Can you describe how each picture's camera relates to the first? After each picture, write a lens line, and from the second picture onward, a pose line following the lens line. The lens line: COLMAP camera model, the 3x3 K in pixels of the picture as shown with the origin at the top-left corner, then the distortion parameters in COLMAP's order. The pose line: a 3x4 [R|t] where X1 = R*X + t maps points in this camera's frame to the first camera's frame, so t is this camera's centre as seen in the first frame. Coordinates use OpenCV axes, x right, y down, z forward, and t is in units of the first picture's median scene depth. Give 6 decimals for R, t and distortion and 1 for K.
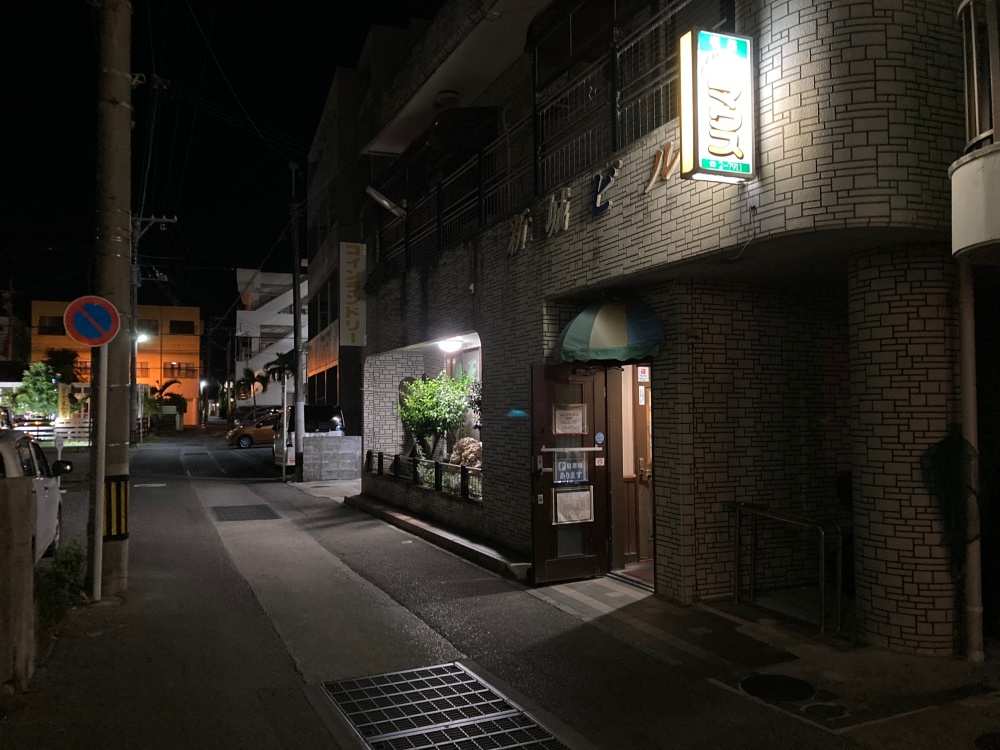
lens RADIAL K [[823.1, 0, 499.2], [0, 823.1, 378.3], [0, 0, 1]] dist [0.012859, -0.014310]
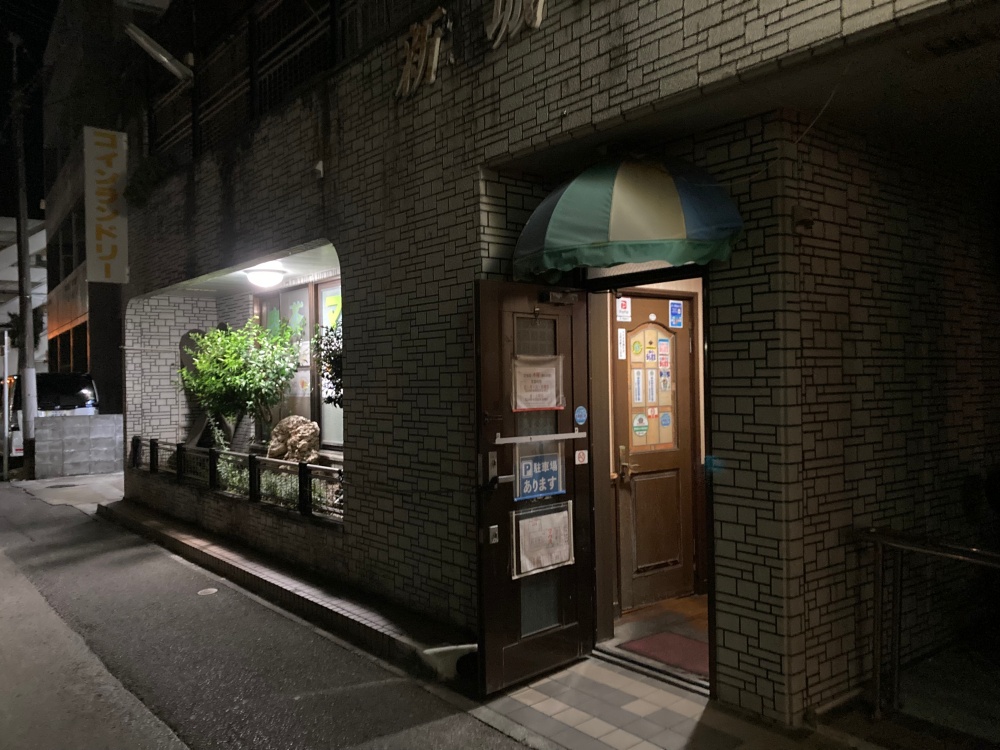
lens RADIAL K [[823.1, 0, 502.6], [0, 823.1, 371.2], [0, 0, 1]] dist [0.012859, -0.014310]
pose [[0.964598, -0.007473, 0.263619, -0.072687], [0.000121, 0.999611, 0.027894, 0.024006], [-0.263725, -0.026875, 0.964224, 0.430597]]
